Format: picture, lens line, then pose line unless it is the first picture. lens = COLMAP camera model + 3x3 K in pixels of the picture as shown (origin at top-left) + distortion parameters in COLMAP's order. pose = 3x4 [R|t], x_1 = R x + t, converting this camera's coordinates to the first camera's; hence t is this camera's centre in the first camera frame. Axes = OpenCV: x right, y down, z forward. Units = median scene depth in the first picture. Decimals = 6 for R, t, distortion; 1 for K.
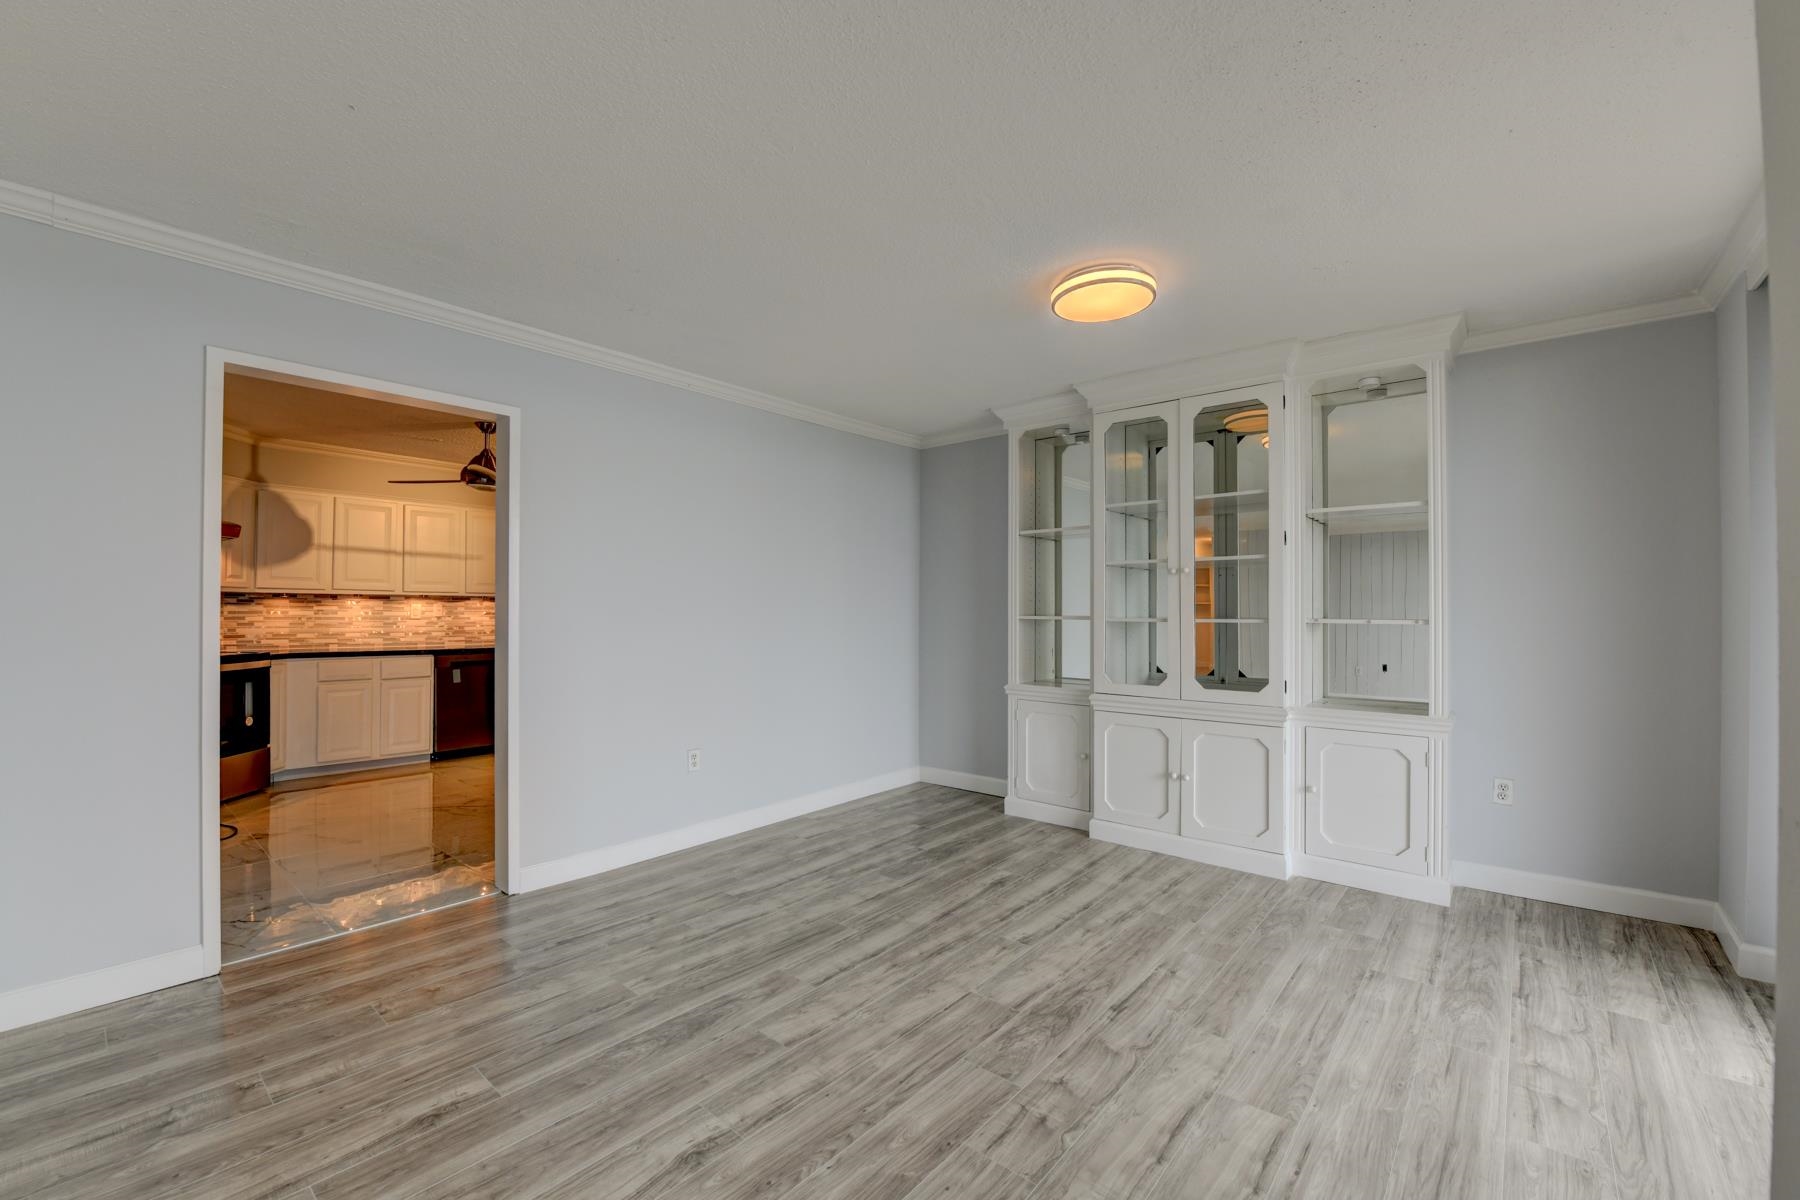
lens RADIAL K [[740.5, 0, 909.1], [0, 740.5, 602.9], [0, 0, 1]] dist [-0.024483, -0.000615]
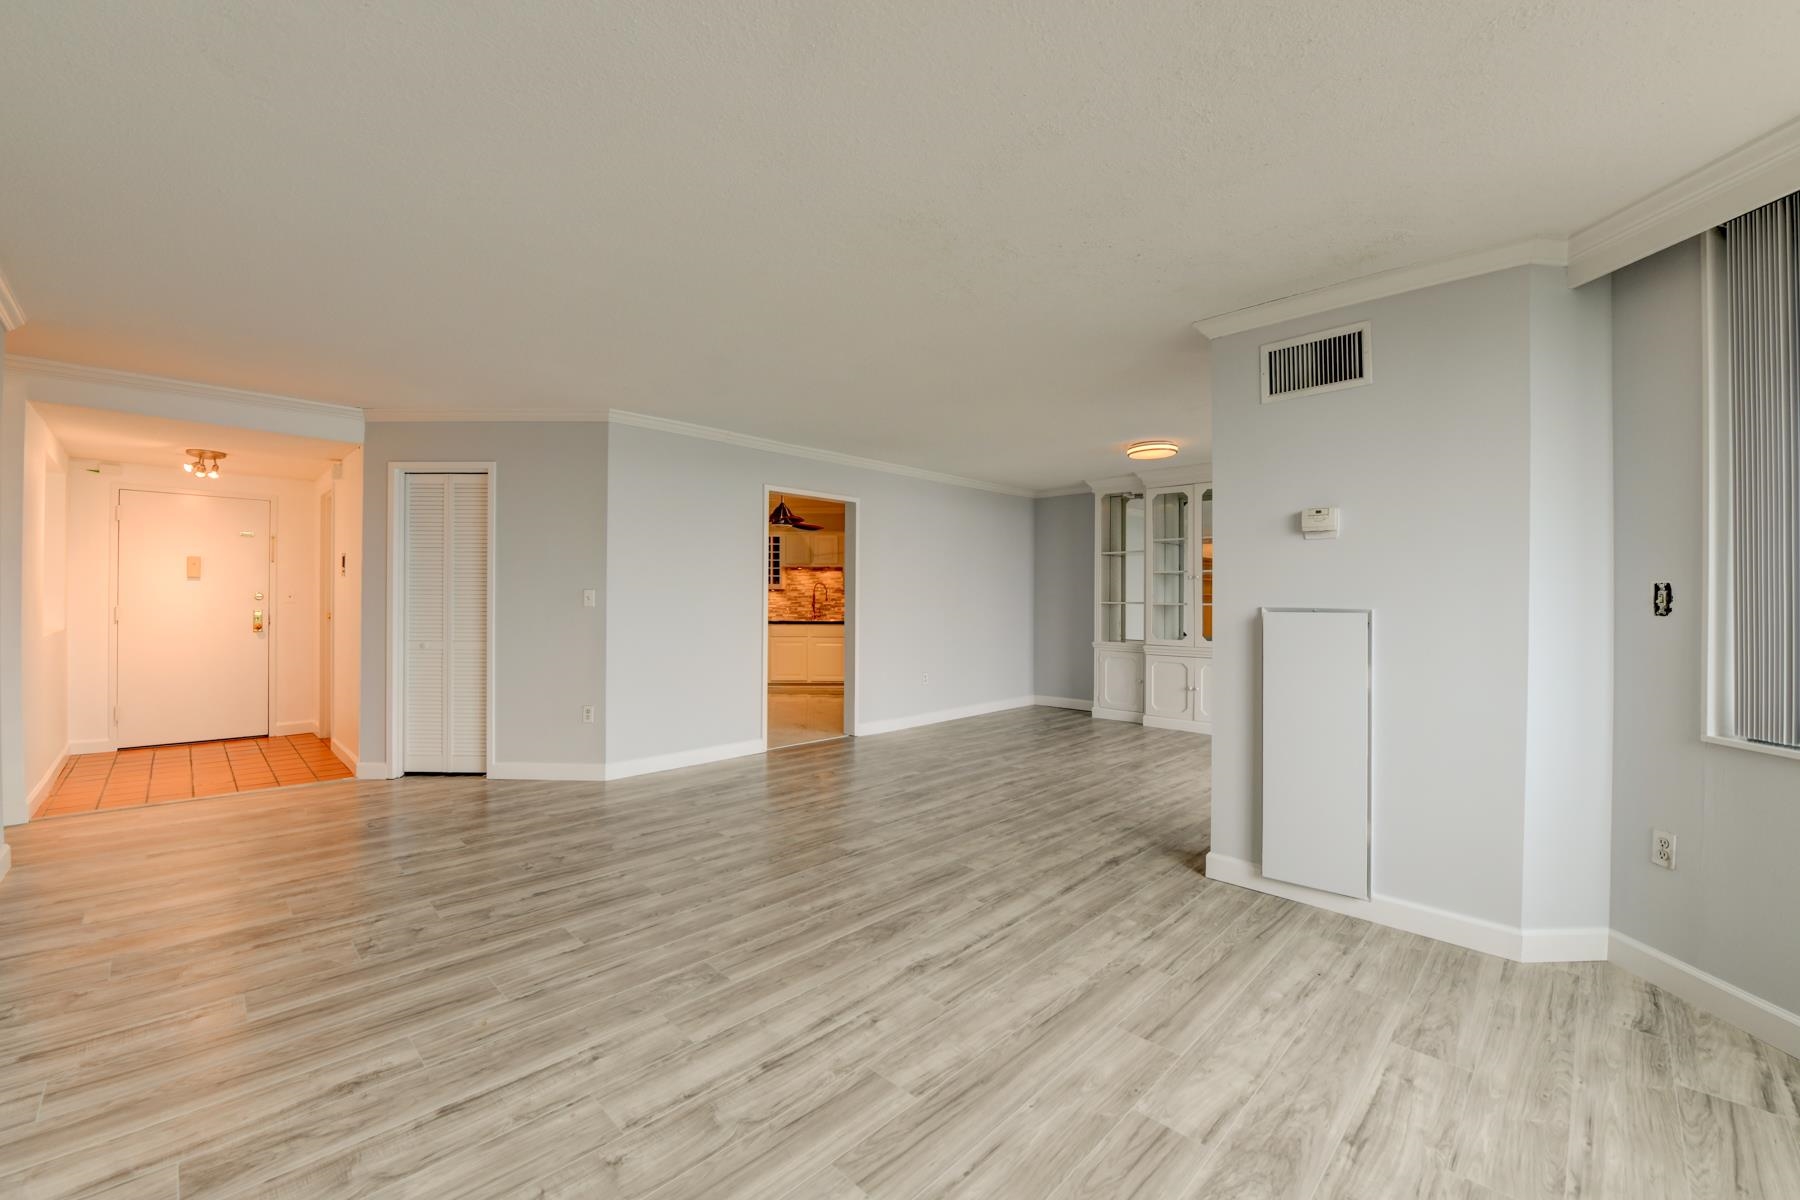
lens RADIAL K [[733.6, 0, 893.5], [0, 733.6, 595.0], [0, 0, 1]] dist [-0.018266, -0.000755]
pose [[0.996821, 0.003692, -0.079594, -0.240237], [-0.003442, 0.999989, 0.003279, -0.002642], [0.079605, -0.002995, 0.996822, -0.895653]]
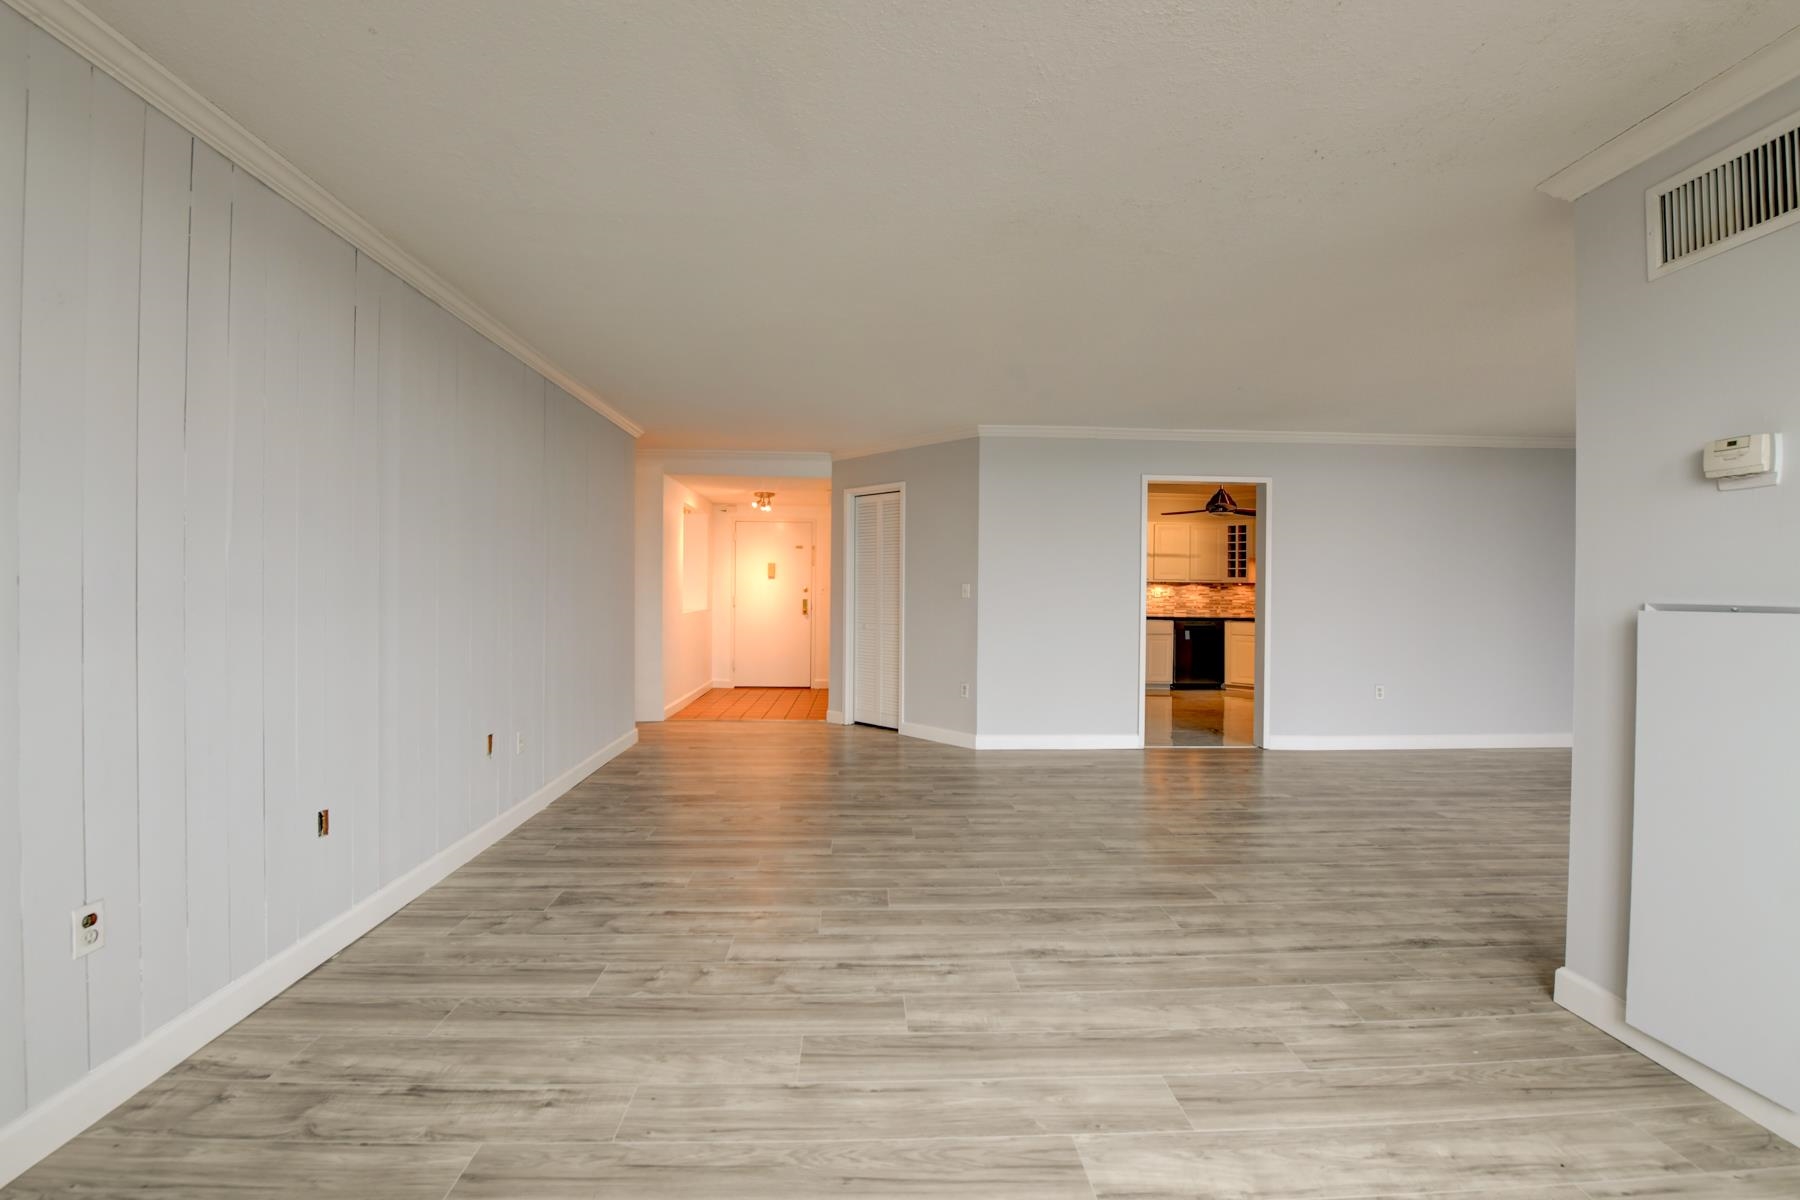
lens RADIAL K [[735.8, 0, 878.5], [0, 735.8, 591.7], [0, 0, 1]] dist [-0.013488, -0.000813]
pose [[0.667707, 0.005661, -0.744403, 0.139921], [-0.001291, 0.999978, 0.006446, 0.001774], [0.744423, -0.003343, 0.667700, -0.790407]]
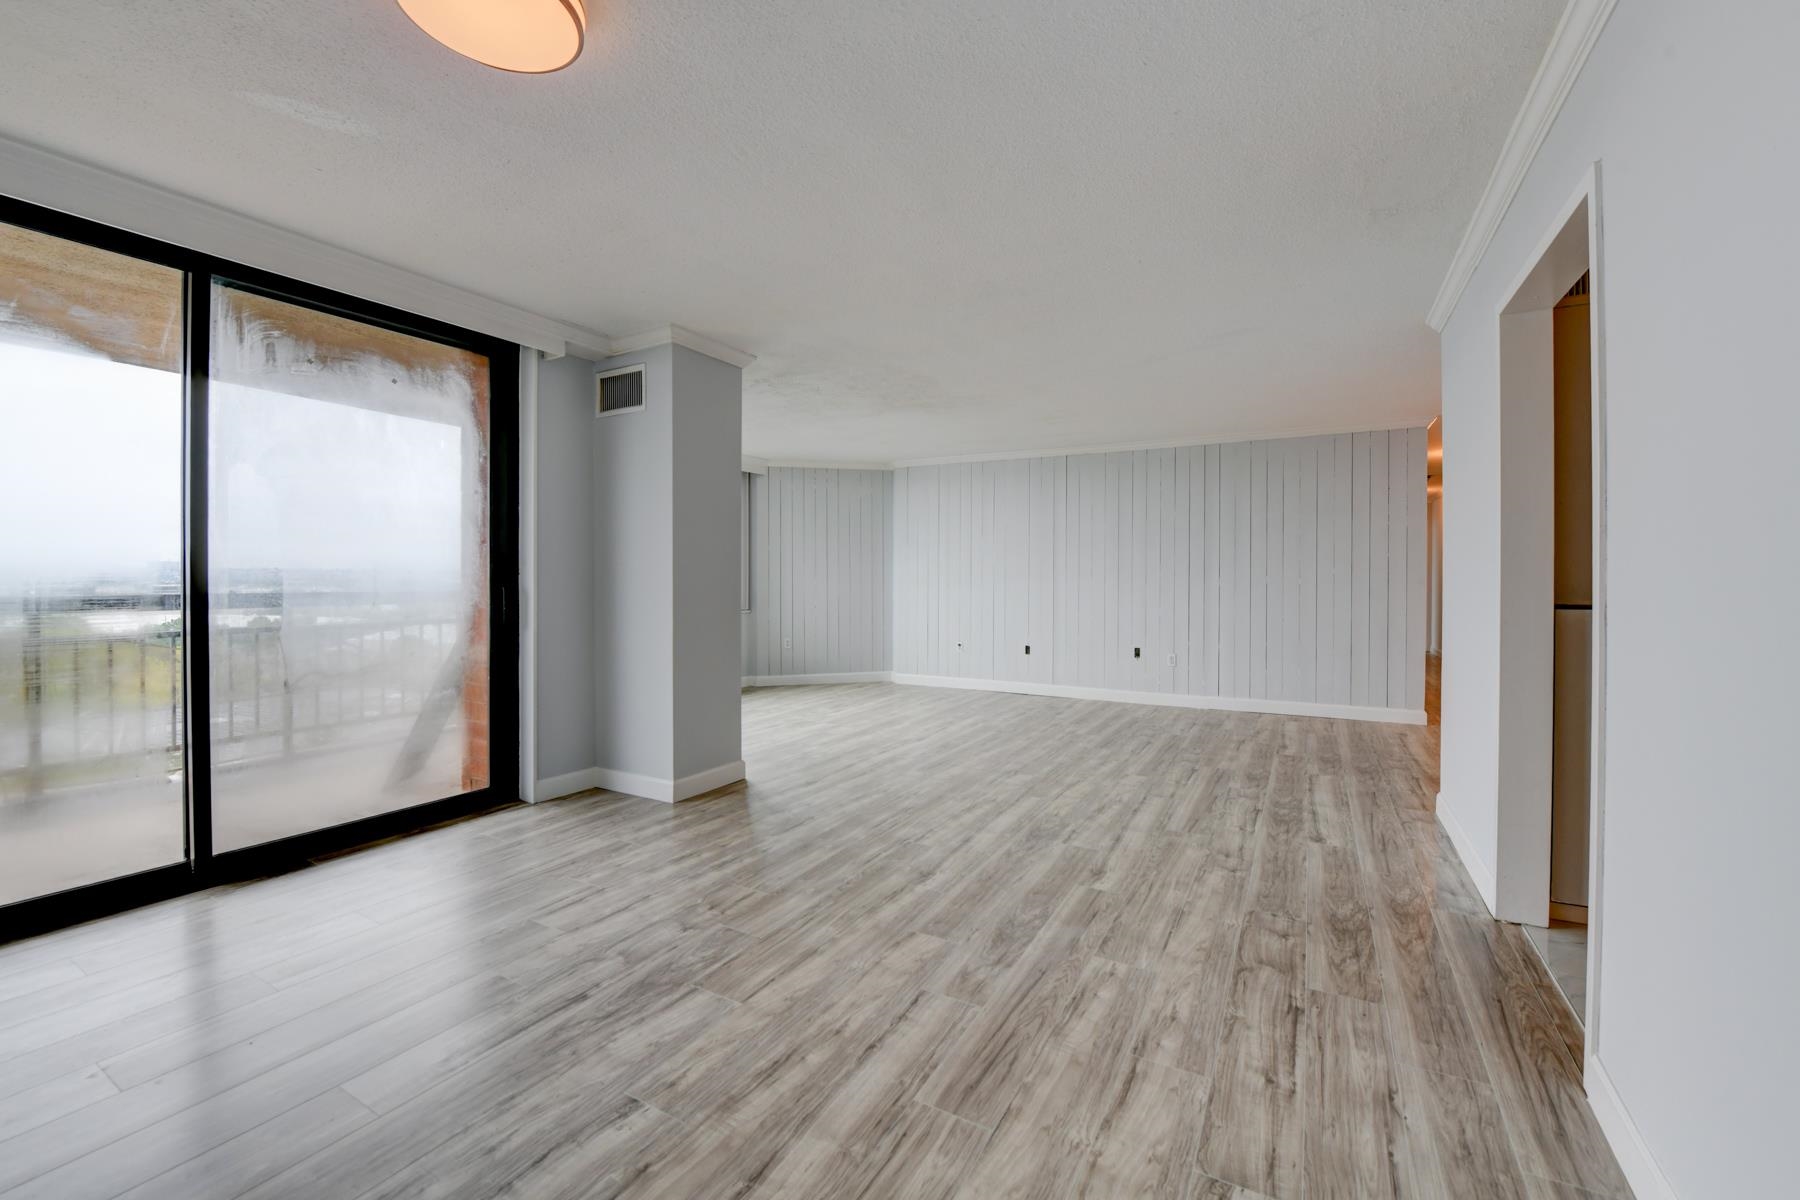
lens RADIAL K [[724.5, 0, 914.2], [0, 724.5, 582.9], [0, 0, 1]] dist [-0.021544, -0.000684]
pose [[-0.980202, -0.002523, -0.197983, 0.035324], [-0.002916, 0.999994, 0.001693, 0.024692], [0.197977, 0.002237, -0.980204, 1.223602]]
